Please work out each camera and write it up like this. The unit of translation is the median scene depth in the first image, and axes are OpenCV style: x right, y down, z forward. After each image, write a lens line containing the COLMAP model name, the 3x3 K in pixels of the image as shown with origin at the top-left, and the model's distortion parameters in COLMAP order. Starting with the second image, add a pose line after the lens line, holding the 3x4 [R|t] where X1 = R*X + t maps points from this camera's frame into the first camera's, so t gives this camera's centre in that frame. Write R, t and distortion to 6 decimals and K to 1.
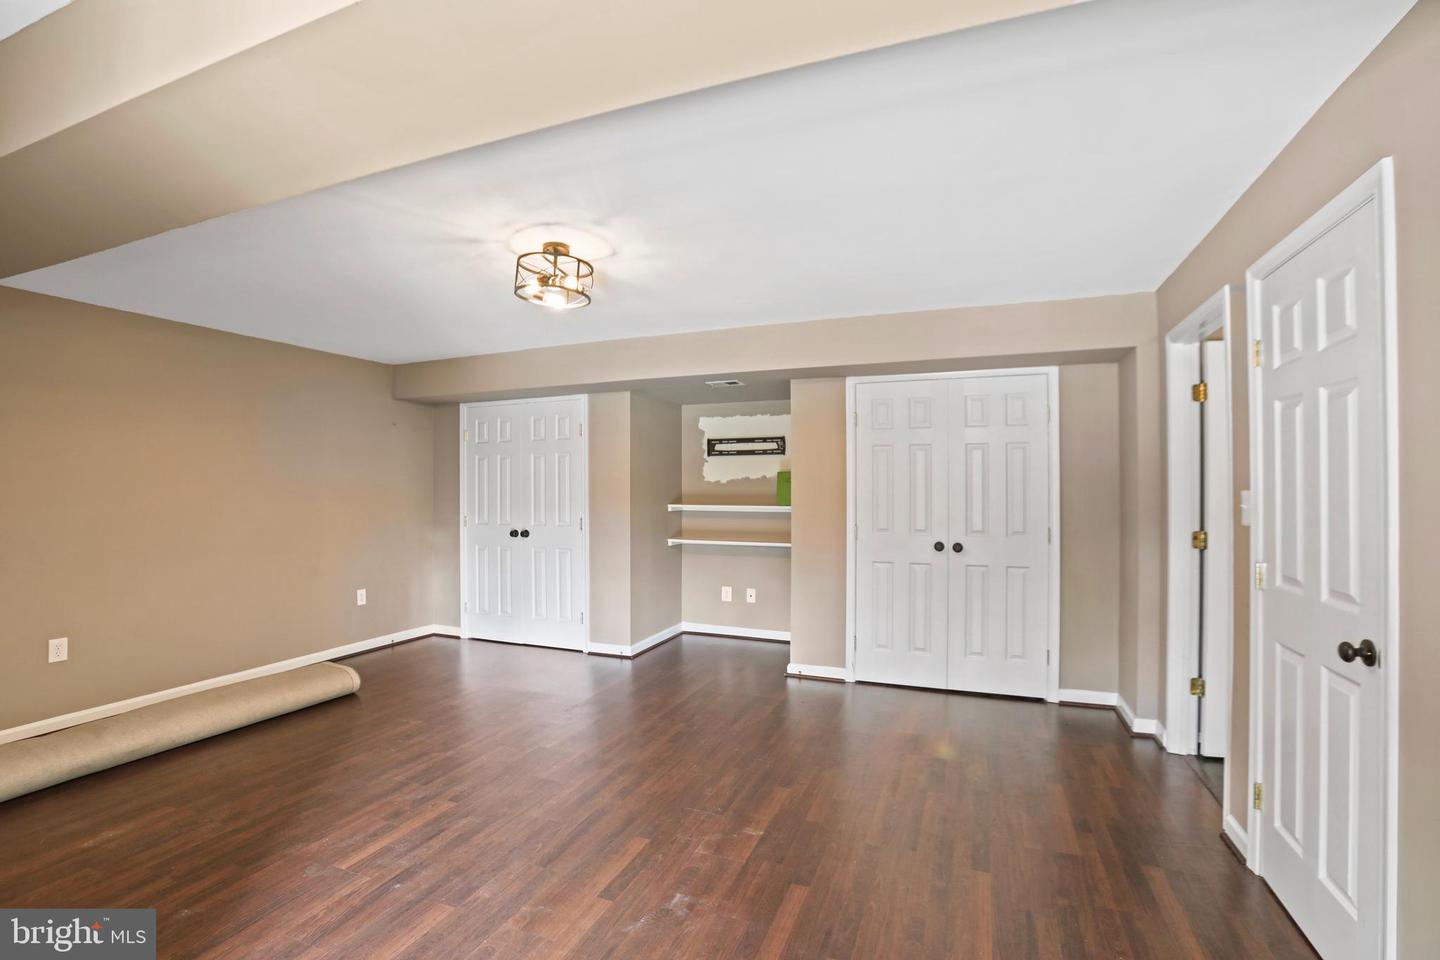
lens RADIAL K [[657.8, 0, 718.7], [0, 657.8, 472.7], [0, 0, 1]] dist [-0.080556, 0.031062]
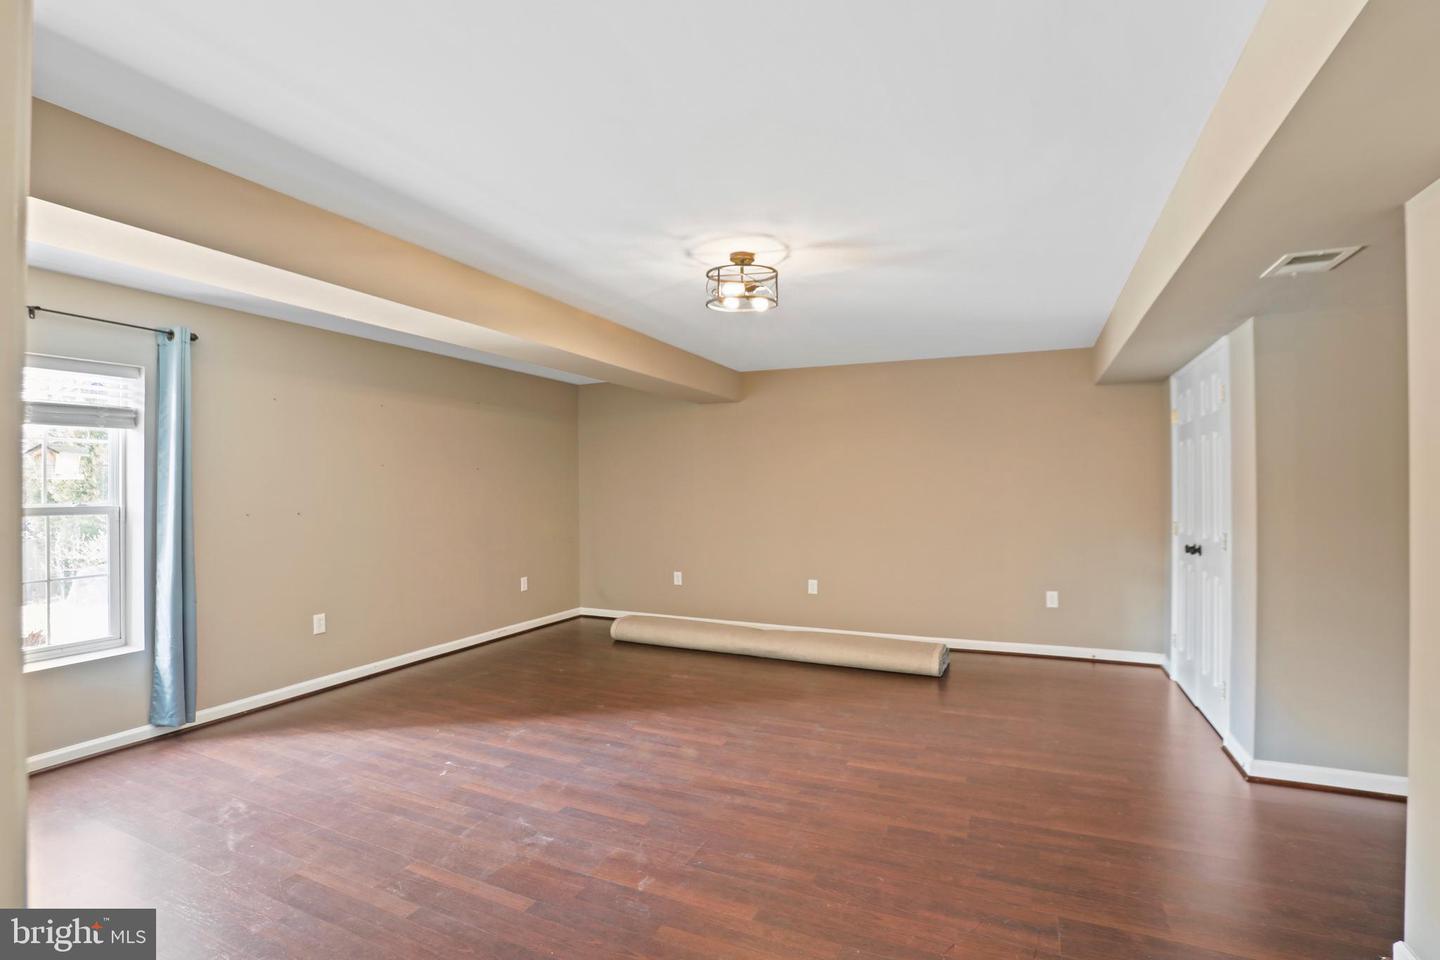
lens RADIAL K [[676.3, 0, 716.8], [0, 676.3, 453.9], [0, 0, 1]] dist [-0.086777, 0.034127]
pose [[-0.052246, -0.048839, -0.997439, 0.964042], [0.024226, 0.998447, -0.050158, 0.032487], [0.998340, -0.026784, -0.050982, 1.174933]]
